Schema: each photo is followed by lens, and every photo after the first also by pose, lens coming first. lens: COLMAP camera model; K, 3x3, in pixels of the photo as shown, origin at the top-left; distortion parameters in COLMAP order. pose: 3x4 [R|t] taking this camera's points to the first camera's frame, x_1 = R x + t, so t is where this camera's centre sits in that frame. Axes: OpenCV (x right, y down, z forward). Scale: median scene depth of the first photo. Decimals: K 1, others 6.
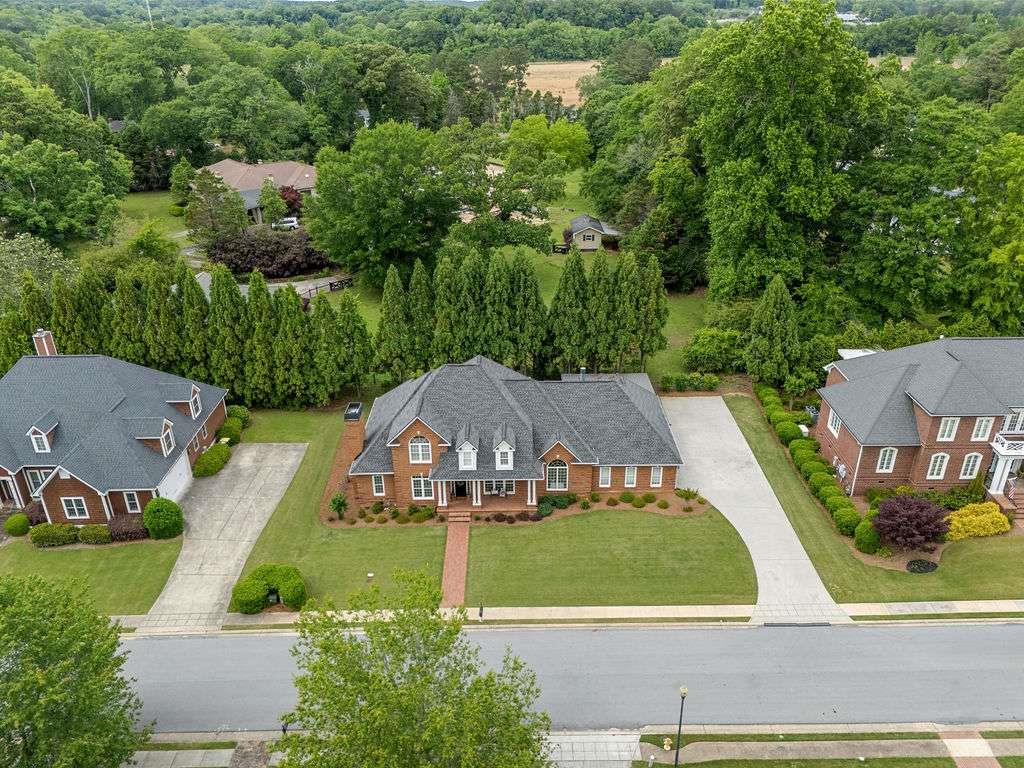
lens RADIAL K [[748.7, 0, 516.8], [0, 748.7, 378.4], [0, 0, 1]] dist [0.074850, -0.072677]
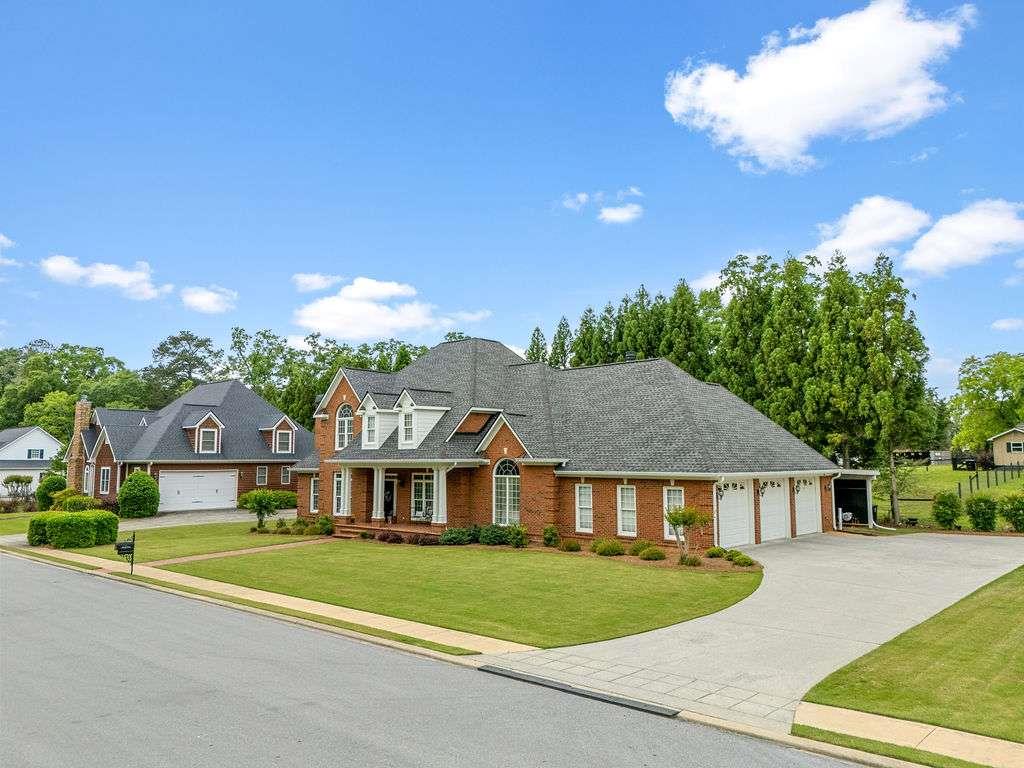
lens RADIAL K [[748.7, 0, 516.8], [0, 748.7, 378.4], [0, 0, 1]] dist [0.074850, -0.072677]
pose [[0.729052, -0.066771, -0.681193, 0.441652], [-0.286853, 0.873805, -0.392657, 0.271663], [0.621449, 0.481670, 0.617896, 0.631407]]
